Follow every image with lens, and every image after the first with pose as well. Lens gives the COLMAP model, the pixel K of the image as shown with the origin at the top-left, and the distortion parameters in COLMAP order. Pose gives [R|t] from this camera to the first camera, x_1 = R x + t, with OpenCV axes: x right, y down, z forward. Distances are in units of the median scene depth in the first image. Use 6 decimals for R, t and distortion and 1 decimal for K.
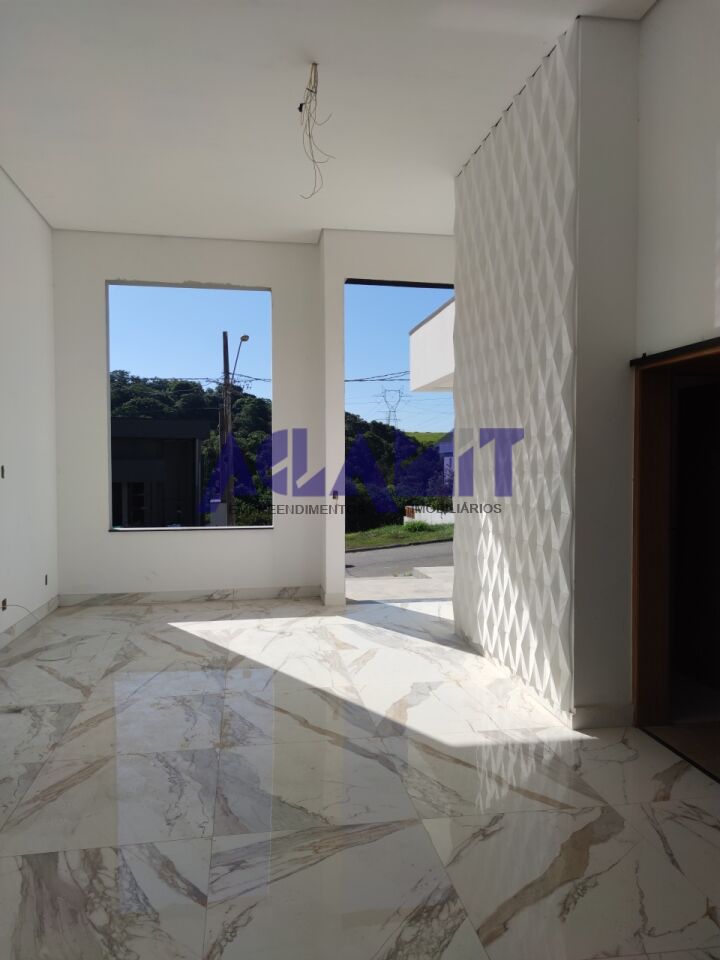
lens RADIAL K [[680.1, 0, 360.0], [0, 680.1, 480.0], [0, 0, 1]] dist [0.033358, -0.000583]
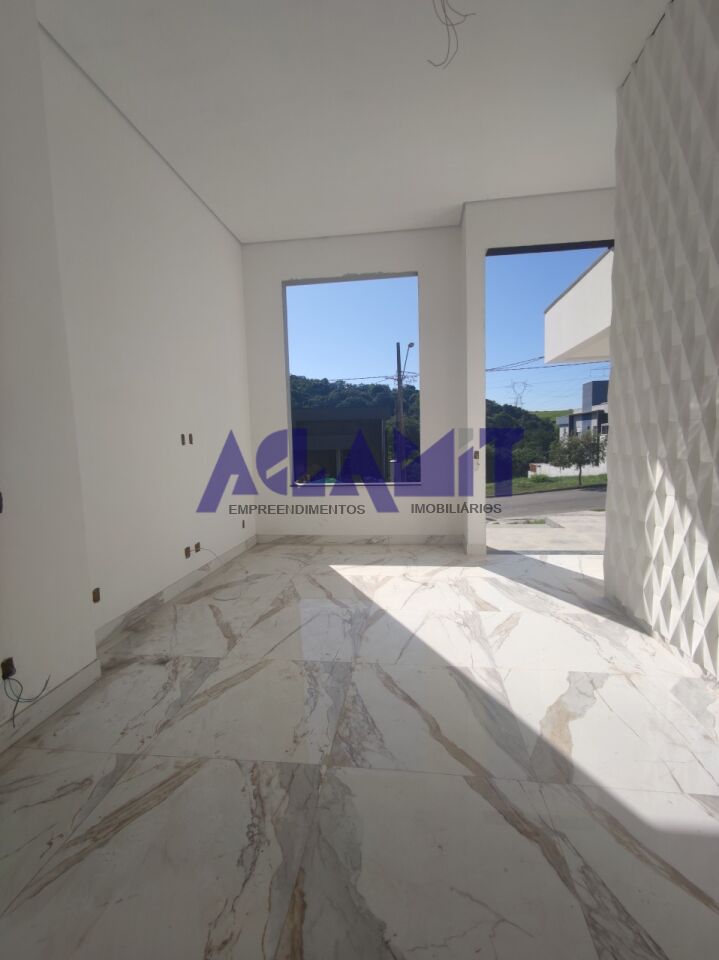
lens RADIAL K [[439.3, 0, 359.5], [0, 439.3, 480.0], [0, 0, 1]] dist [-0.001949, 0.011952]
pose [[0.955395, 0.002803, -0.295319, -0.009598], [0.019257, 0.997236, 0.071765, 0.010607], [0.294704, -0.074251, 0.952699, 0.352825]]
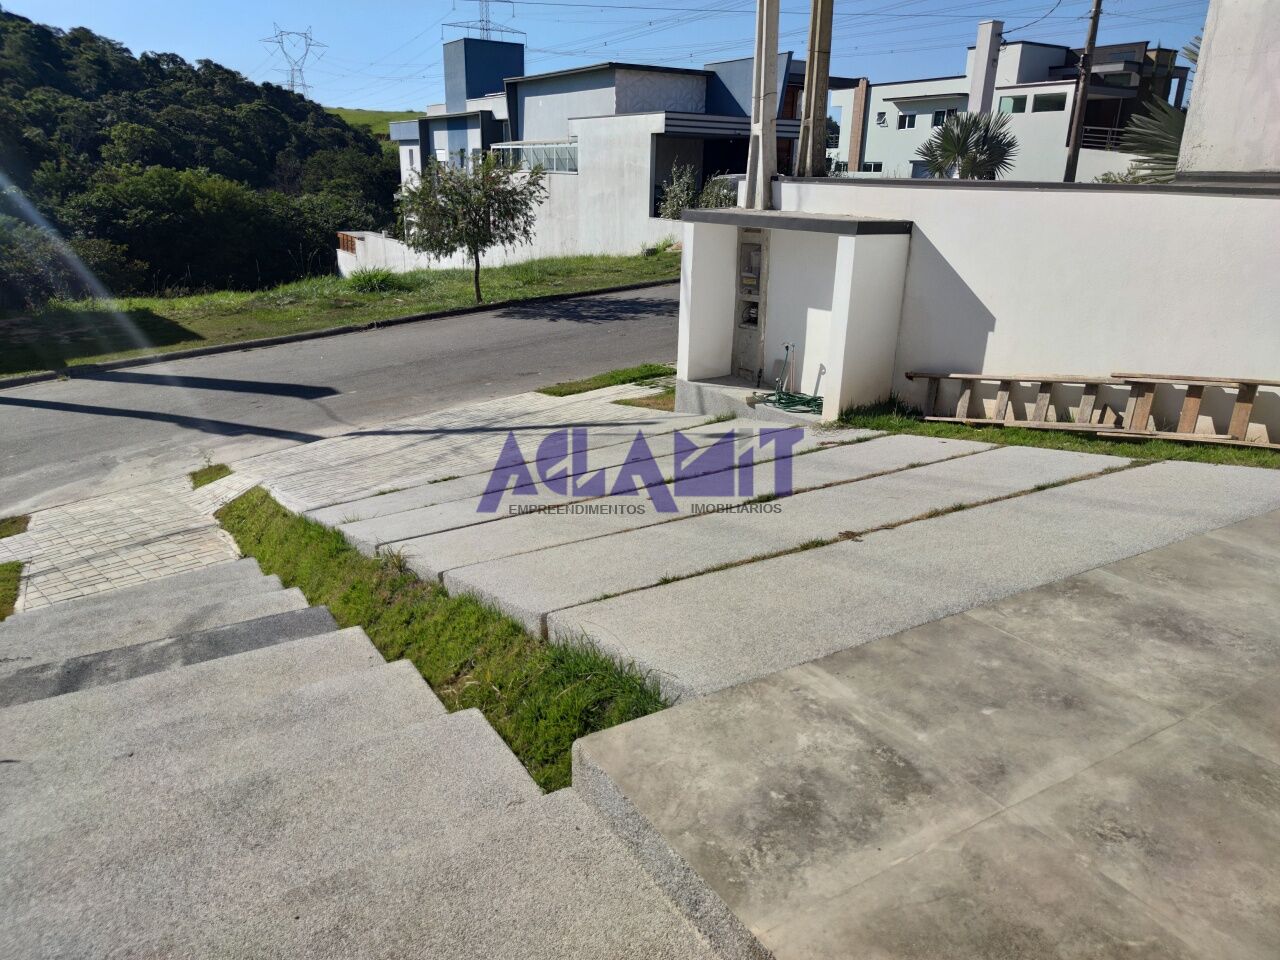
lens RADIAL K [[906.8, 0, 640.0], [0, 906.8, 480.0], [0, 0, 1]] dist [0.033358, -0.000583]
pose [[0.928397, -0.100534, 0.357731, 0.048281], [-0.013266, 0.953124, 0.302288, -0.002715], [-0.371353, -0.285389, 0.883544, 1.913790]]
